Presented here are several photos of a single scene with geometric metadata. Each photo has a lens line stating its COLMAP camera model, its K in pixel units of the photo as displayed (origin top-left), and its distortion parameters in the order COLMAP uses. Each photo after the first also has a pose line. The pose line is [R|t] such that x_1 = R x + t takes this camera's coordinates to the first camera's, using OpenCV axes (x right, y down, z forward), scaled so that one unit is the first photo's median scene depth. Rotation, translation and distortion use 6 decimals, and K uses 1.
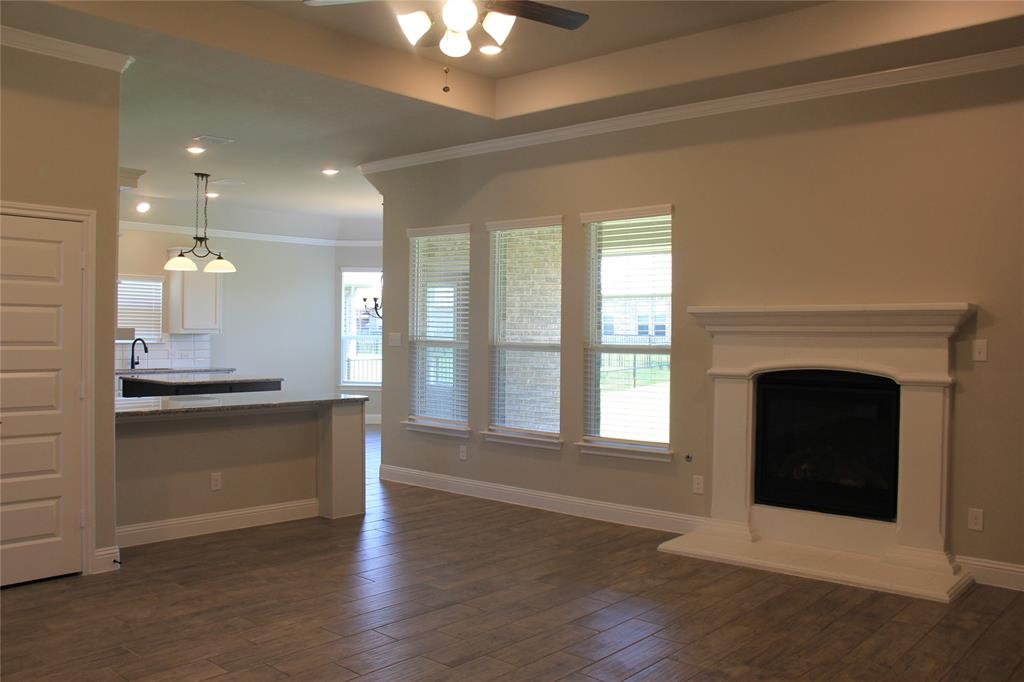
lens RADIAL K [[859.5, 0, 512.0], [0, 859.5, 341.0], [0, 0, 1]] dist [-0.085229, 0.014027]
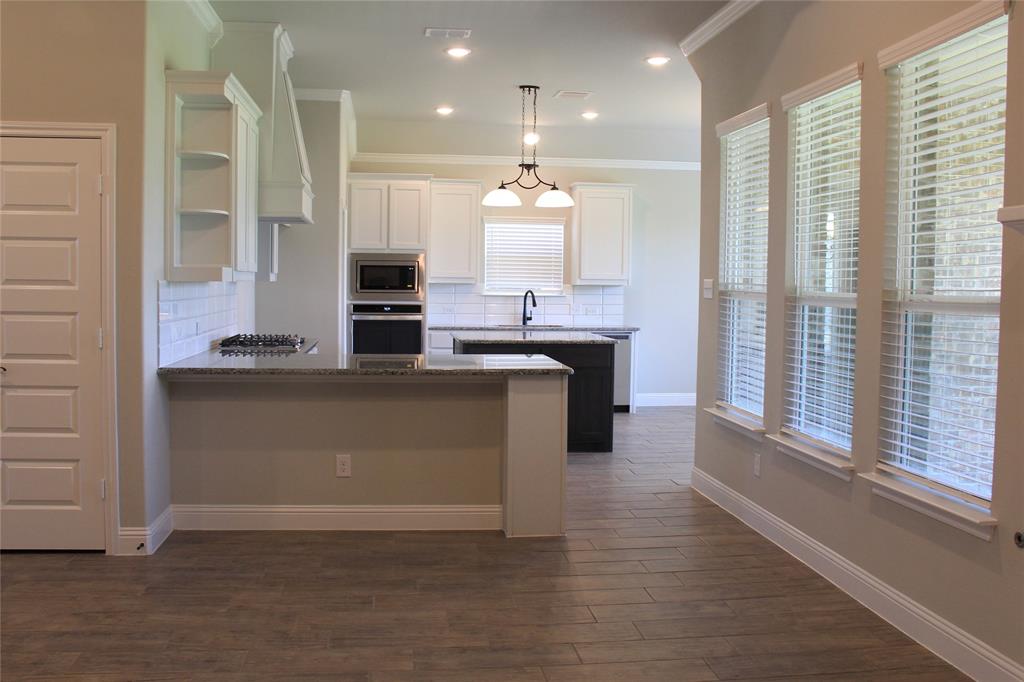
lens RADIAL K [[937.1, 0, 512.0], [0, 937.1, 341.0], [0, 0, 1]] dist [-0.150683, 0.110962]
pose [[0.751779, 0.038840, -0.658270, 0.299232], [-0.012907, 0.998939, 0.044200, 0.011300], [0.659289, -0.024732, 0.751483, 0.431625]]
